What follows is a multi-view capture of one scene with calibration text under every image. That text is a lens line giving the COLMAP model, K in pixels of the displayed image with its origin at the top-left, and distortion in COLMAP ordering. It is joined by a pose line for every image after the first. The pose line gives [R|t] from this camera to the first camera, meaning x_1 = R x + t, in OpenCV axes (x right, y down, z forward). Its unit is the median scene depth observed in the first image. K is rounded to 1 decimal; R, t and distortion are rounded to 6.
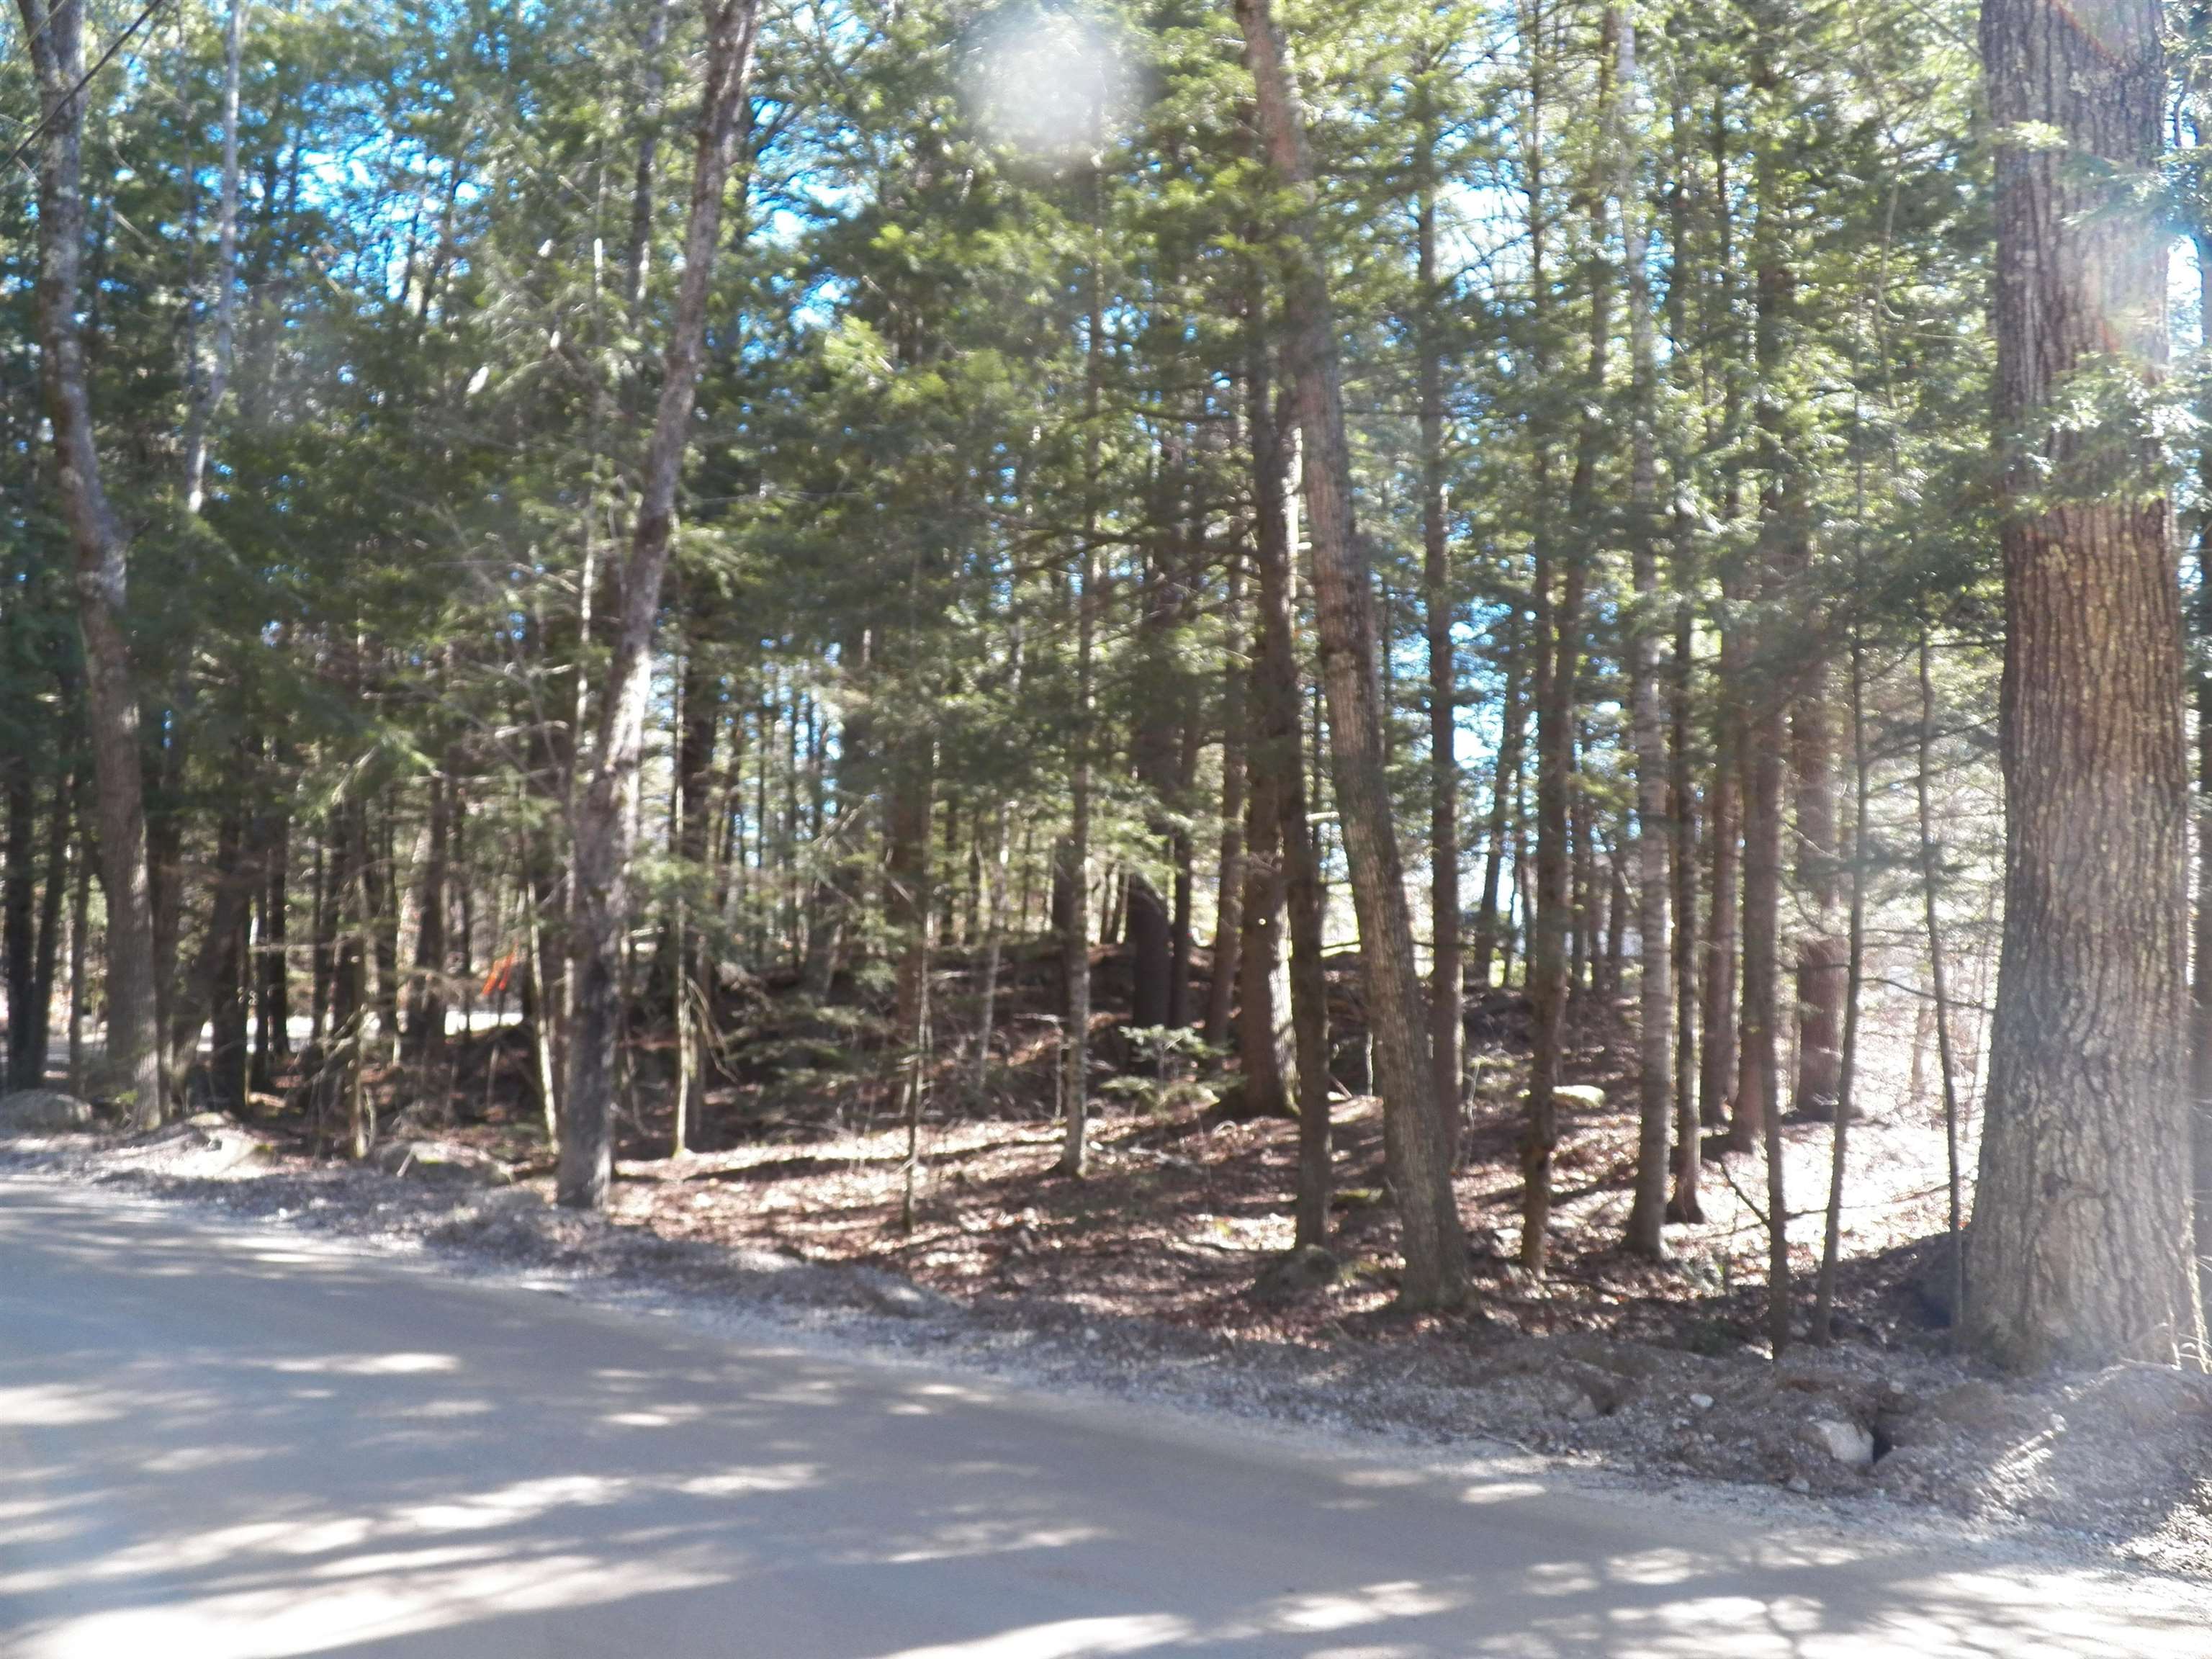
lens RADIAL K [[1756.5, 0, 1106.3], [0, 1756.5, 867.8], [0, 0, 1]] dist [-0.165590, 0.121866]
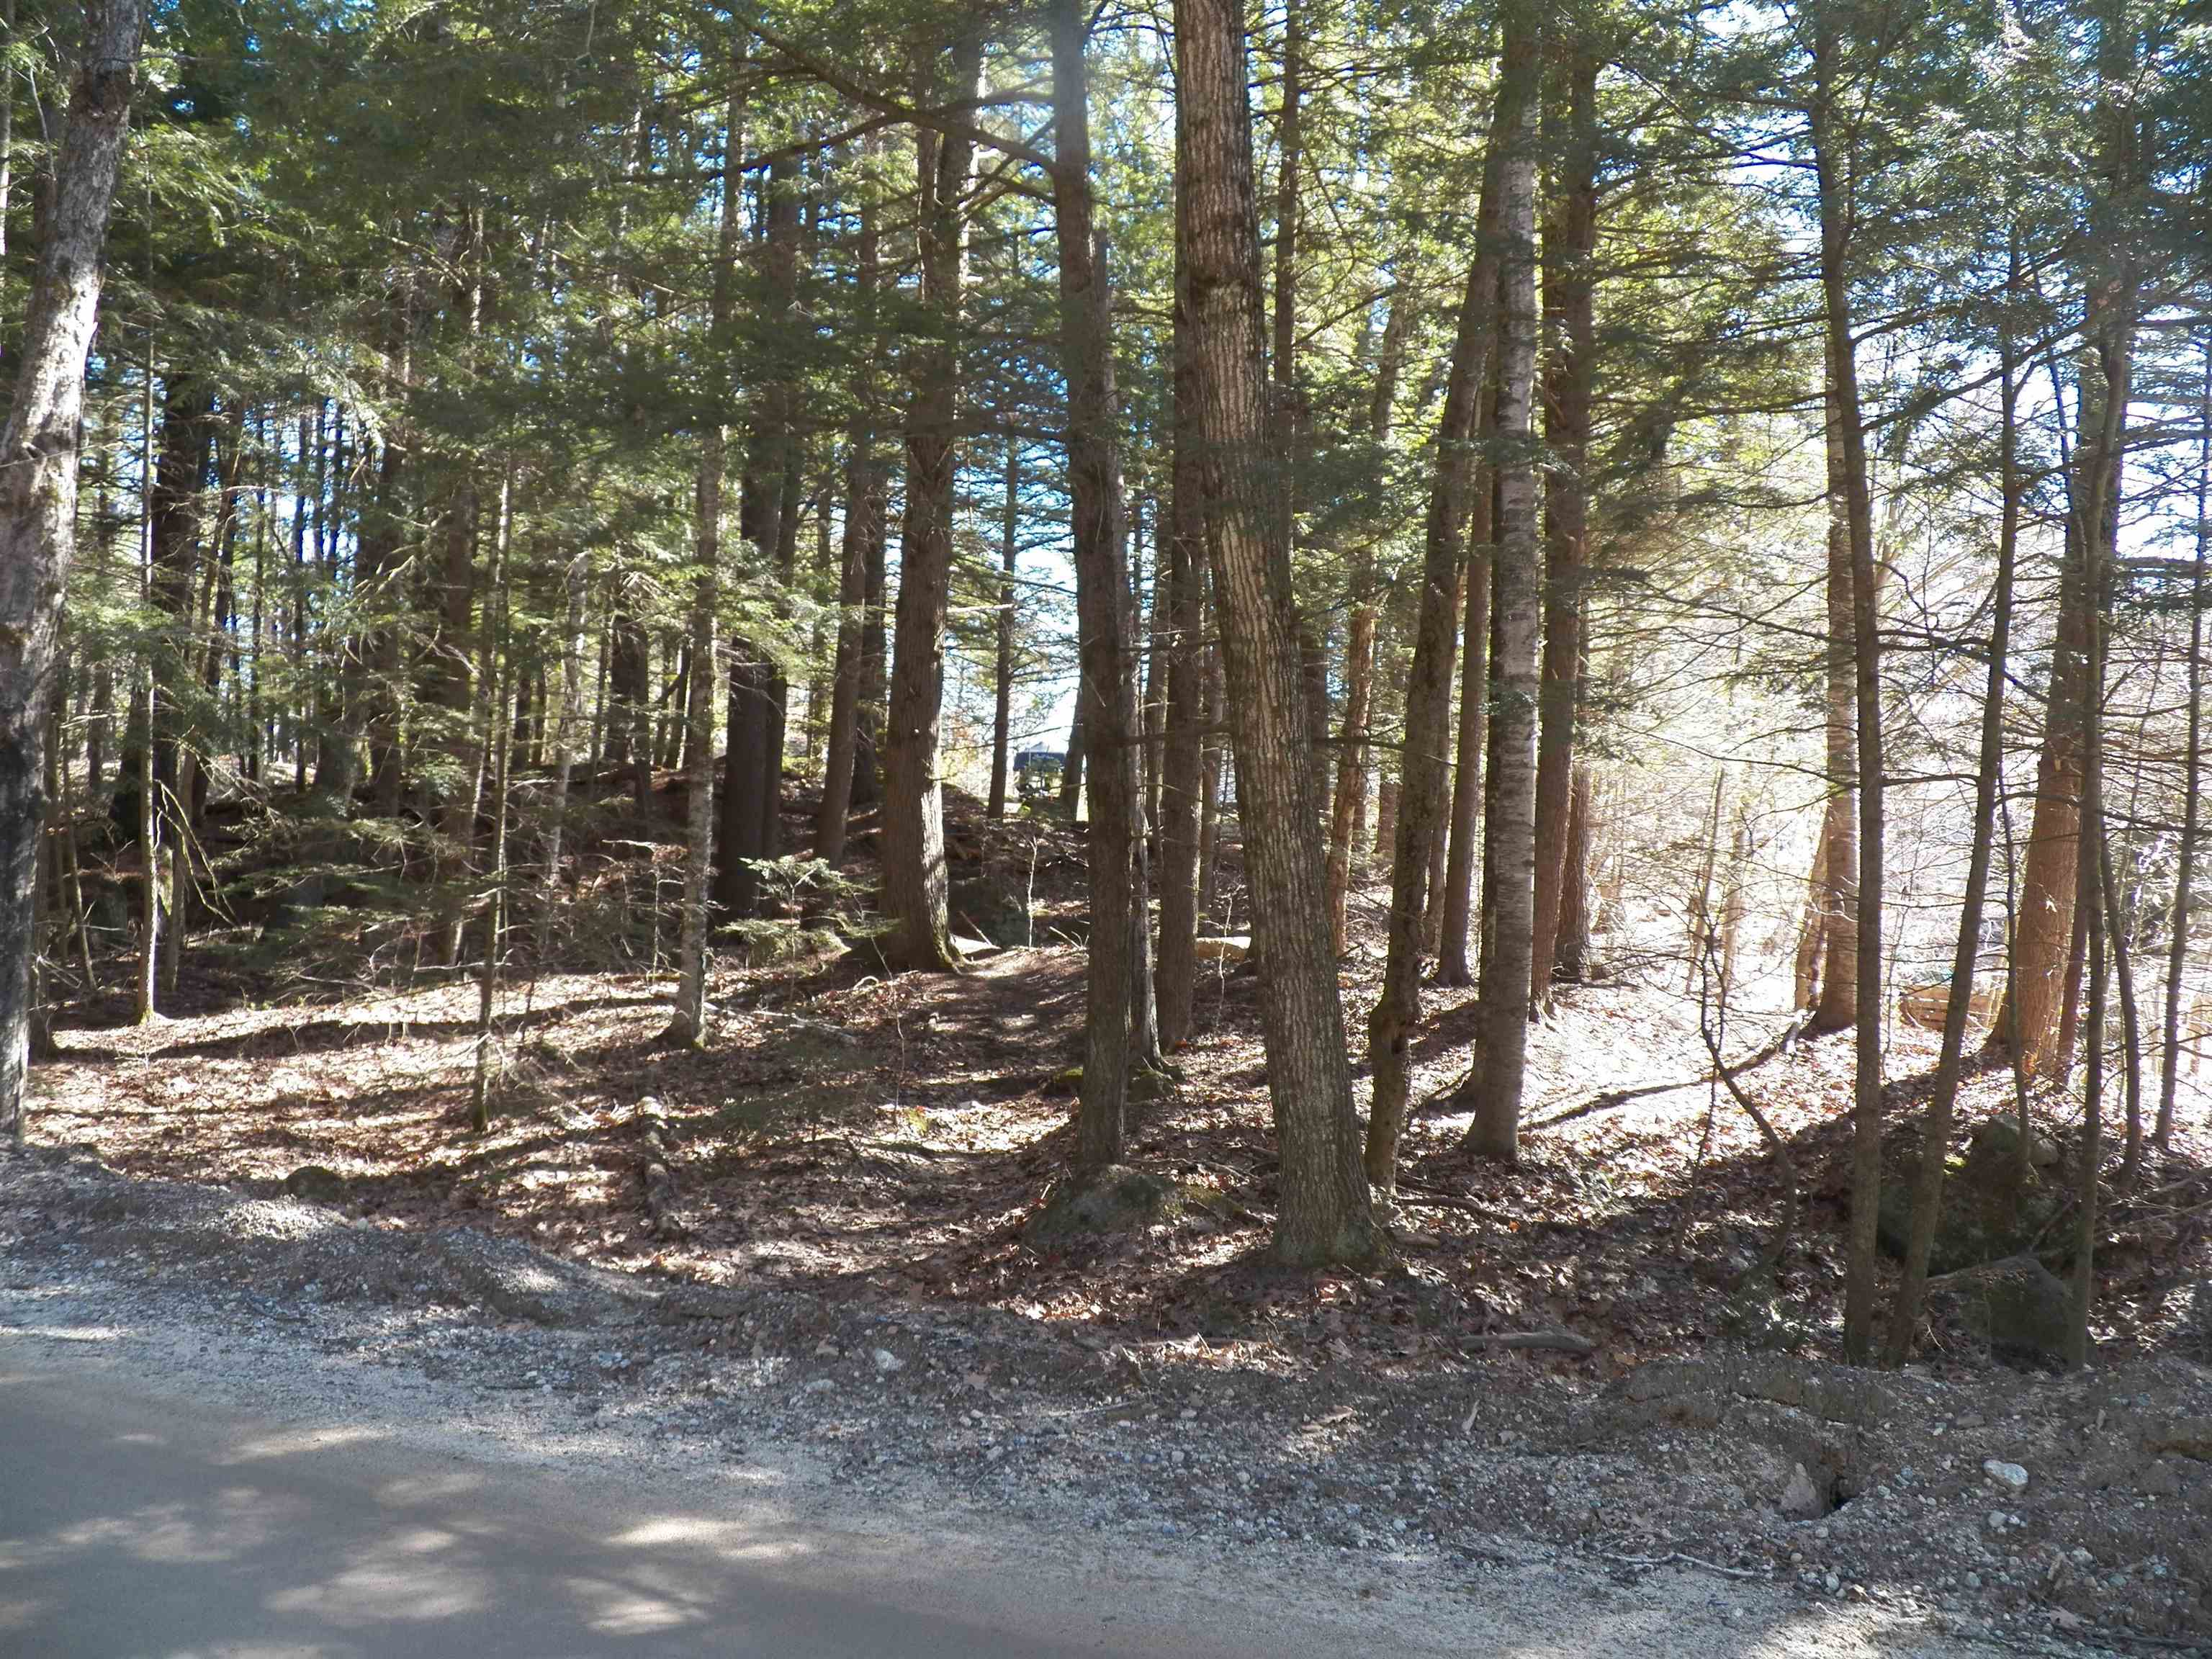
lens RADIAL K [[1756.5, 0, 1106.3], [0, 1756.5, 867.8], [0, 0, 1]] dist [-0.165590, 0.121866]
pose [[0.963167, 0.016587, 0.268392, -0.052153], [-0.040318, 0.995721, 0.083149, 0.027775], [-0.265864, -0.090908, 0.959714, 0.233924]]
